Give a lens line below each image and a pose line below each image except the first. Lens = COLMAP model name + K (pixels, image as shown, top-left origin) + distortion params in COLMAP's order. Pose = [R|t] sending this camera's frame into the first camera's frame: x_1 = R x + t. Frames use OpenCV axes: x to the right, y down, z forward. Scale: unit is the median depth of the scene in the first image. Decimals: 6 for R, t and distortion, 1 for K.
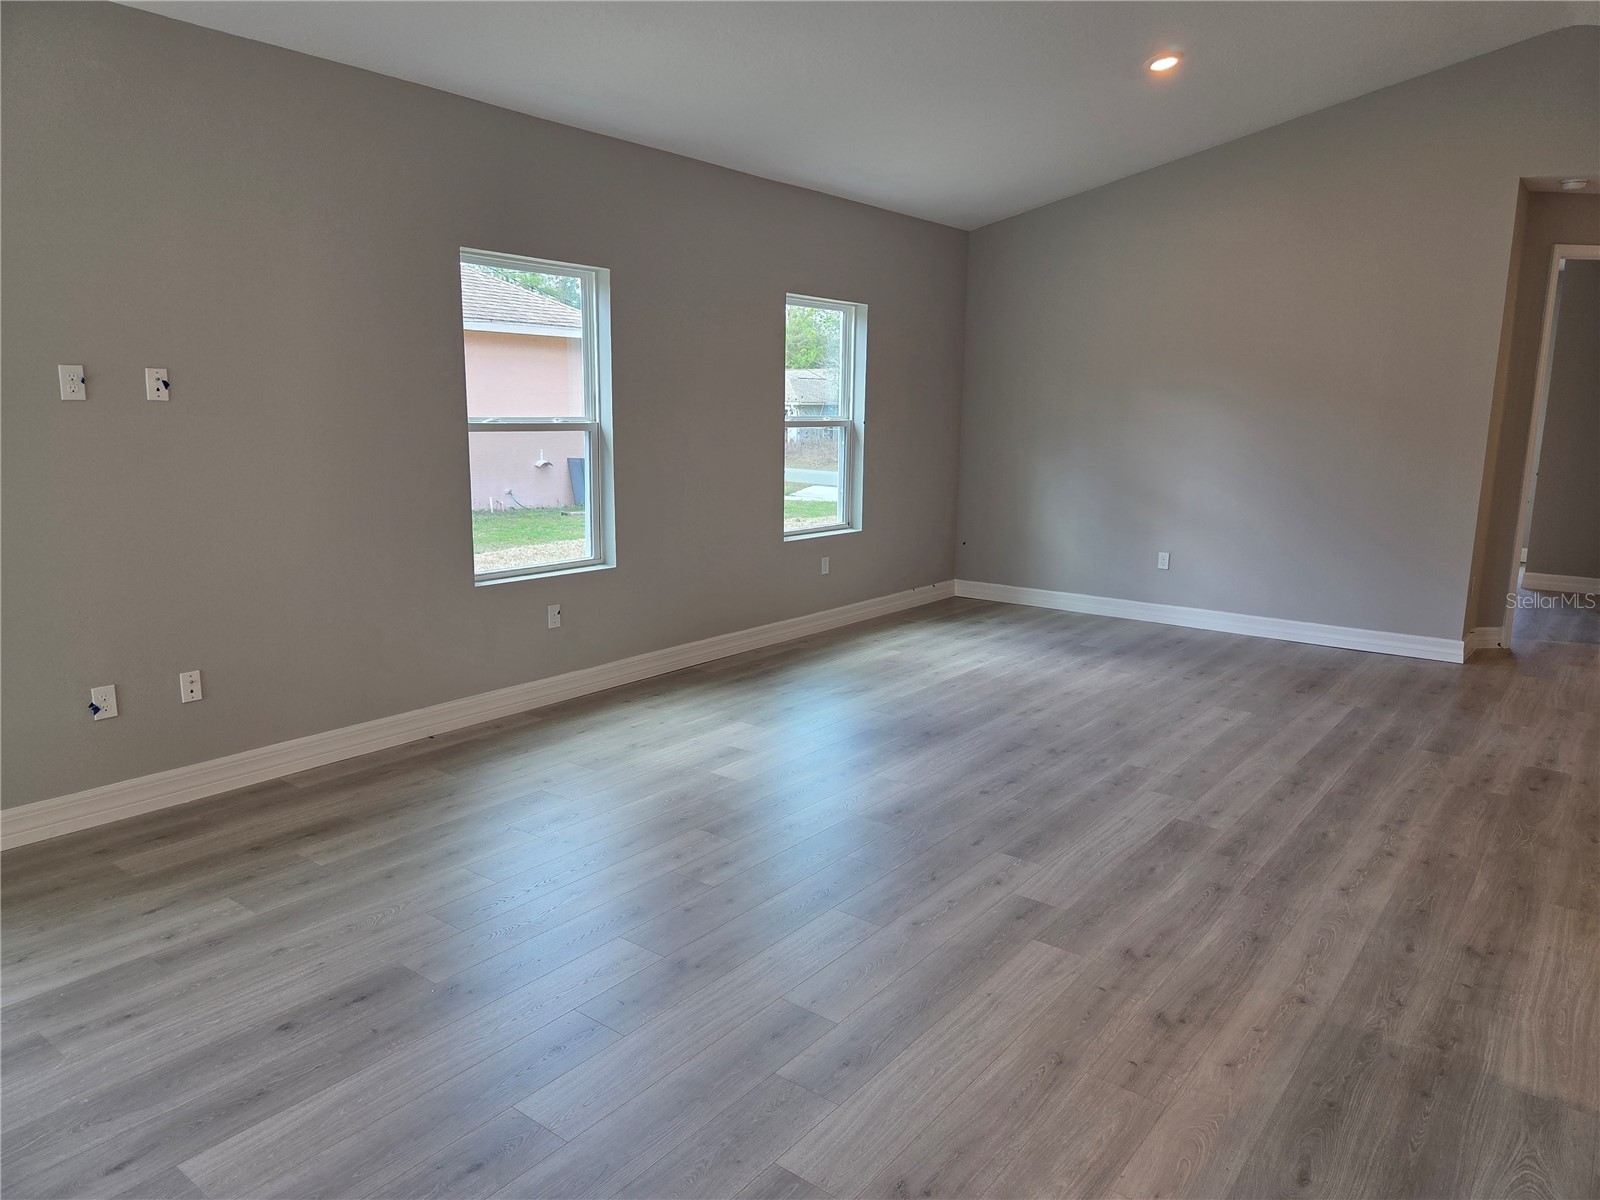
lens RADIAL K [[1088.1, 0, 807.5], [0, 1088.1, 596.3], [0, 0, 1]] dist [0.074690, -0.058676]
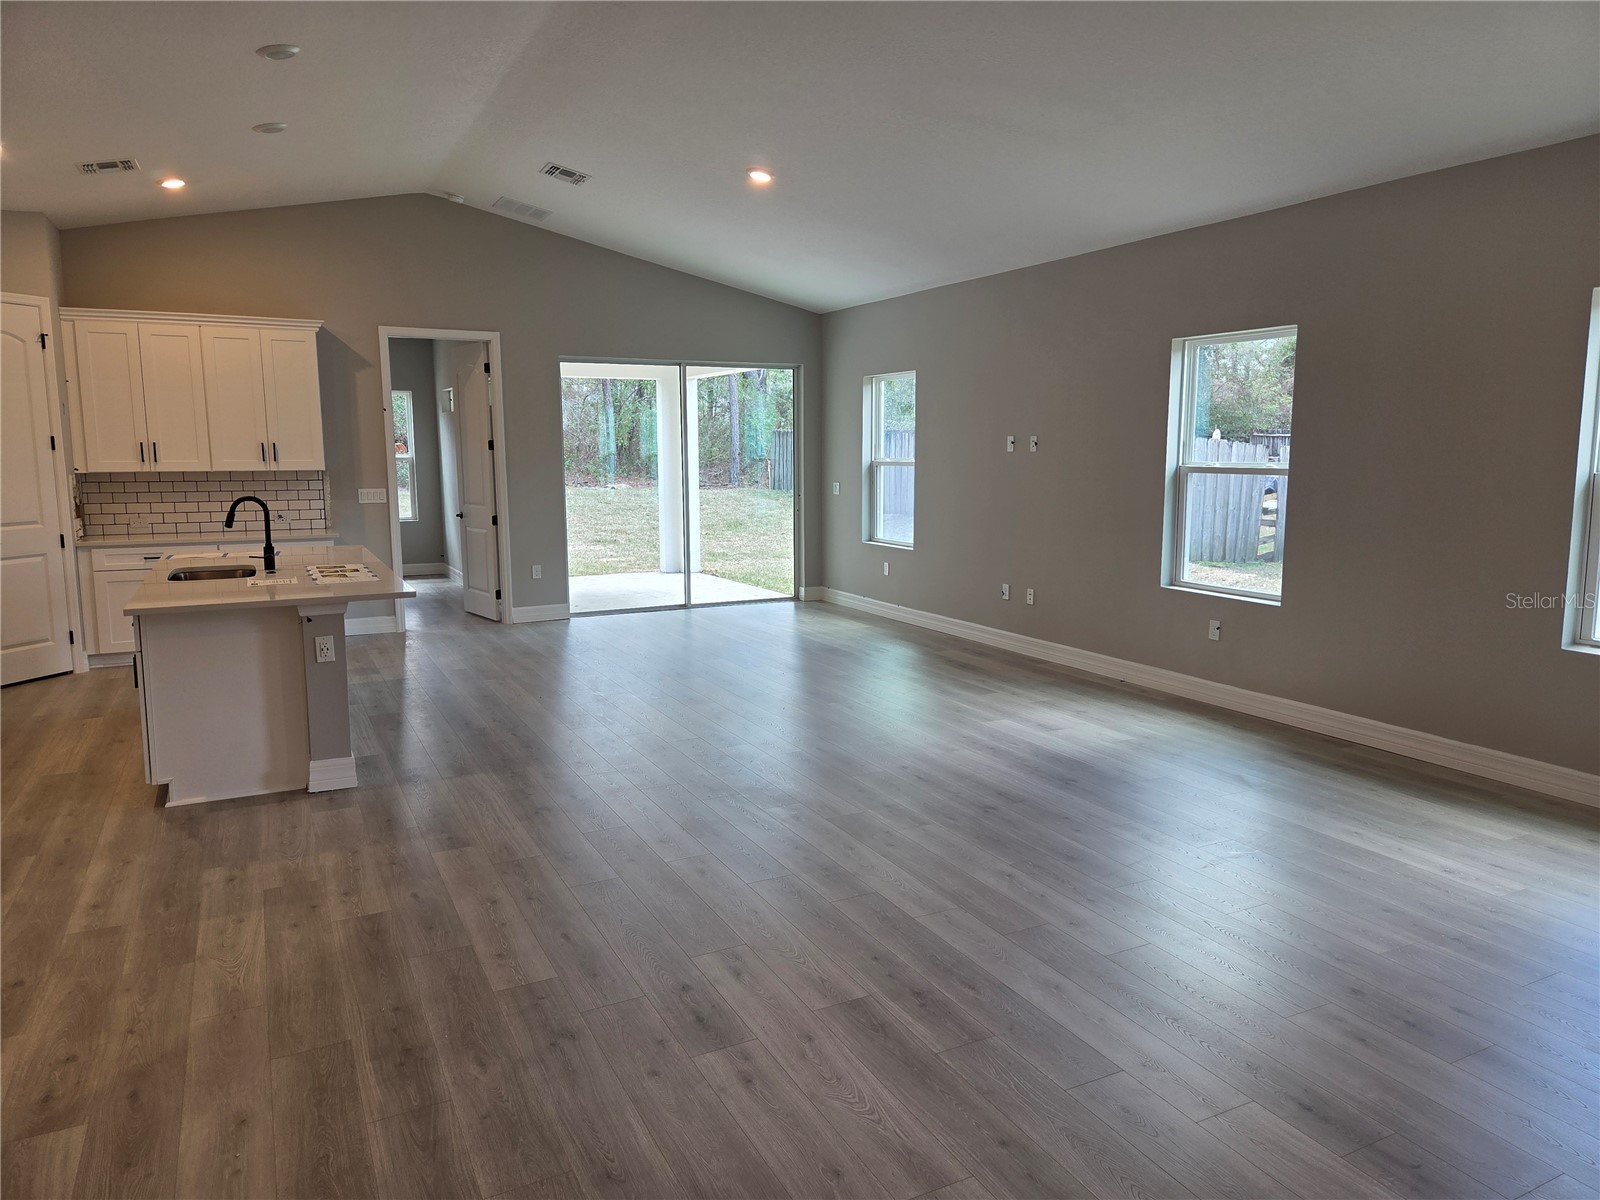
lens RADIAL K [[1088.1, 0, 807.5], [0, 1088.1, 596.3], [0, 0, 1]] dist [0.074690, -0.058676]
pose [[-0.434406, 0.111517, -0.893787, 1.109944], [-0.164600, 0.965768, 0.200498, -0.199696], [0.885550, 0.234215, -0.401180, 1.177791]]
